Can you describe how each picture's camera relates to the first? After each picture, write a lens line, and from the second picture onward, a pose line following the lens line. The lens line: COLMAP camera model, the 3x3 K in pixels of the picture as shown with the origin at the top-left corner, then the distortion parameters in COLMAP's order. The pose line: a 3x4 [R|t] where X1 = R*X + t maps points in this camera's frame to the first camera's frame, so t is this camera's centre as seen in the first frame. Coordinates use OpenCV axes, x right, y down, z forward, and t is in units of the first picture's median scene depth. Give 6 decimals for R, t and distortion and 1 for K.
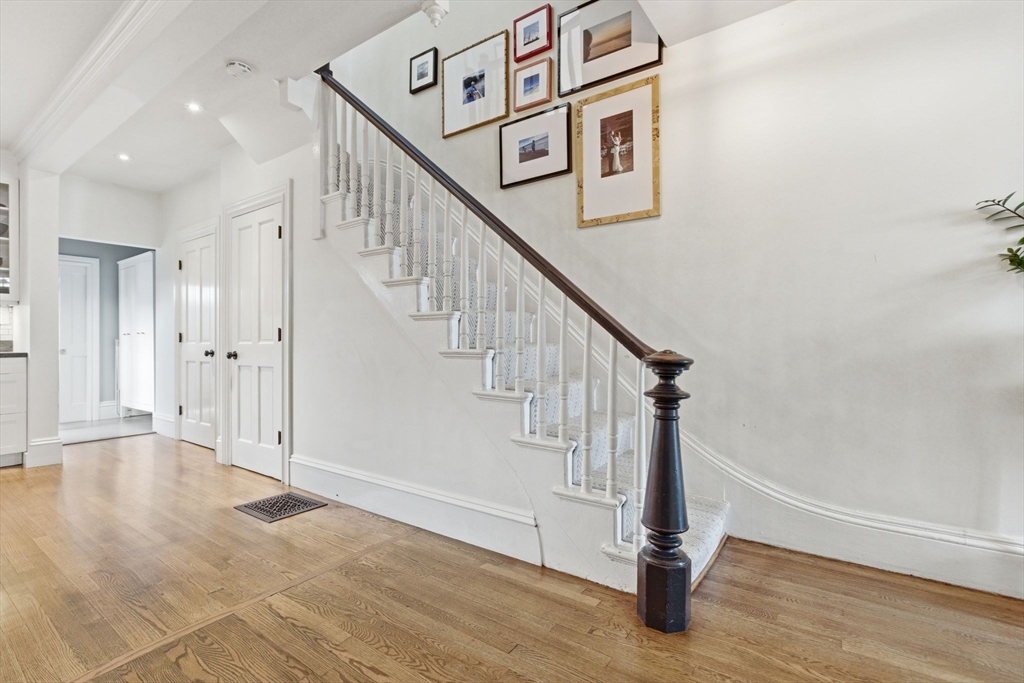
lens RADIAL K [[465.7, 0, 505.9], [0, 465.7, 340.3], [0, 0, 1]] dist [-0.009137, 0.002218]
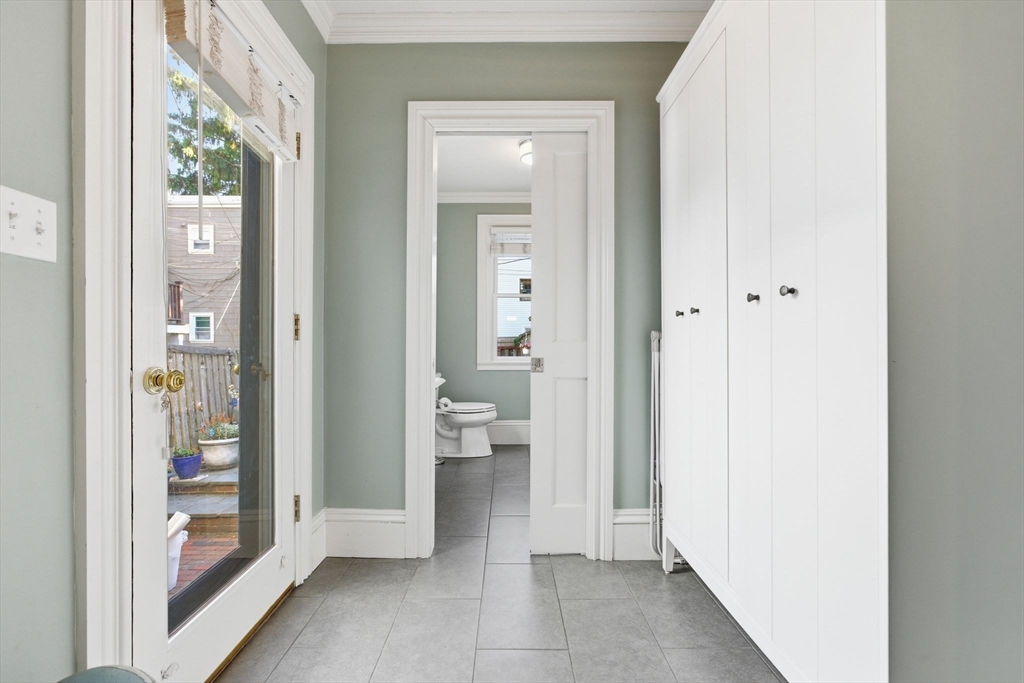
lens RADIAL K [[465.7, 0, 510.6], [0, 465.7, 342.9], [0, 0, 1]] dist [-0.009137, 0.002218]
pose [[0.565817, 0.003152, -0.824525, -0.627753], [-0.003283, 0.999993, 0.001570, 0.006466], [0.824524, 0.001818, 0.565824, 0.730892]]
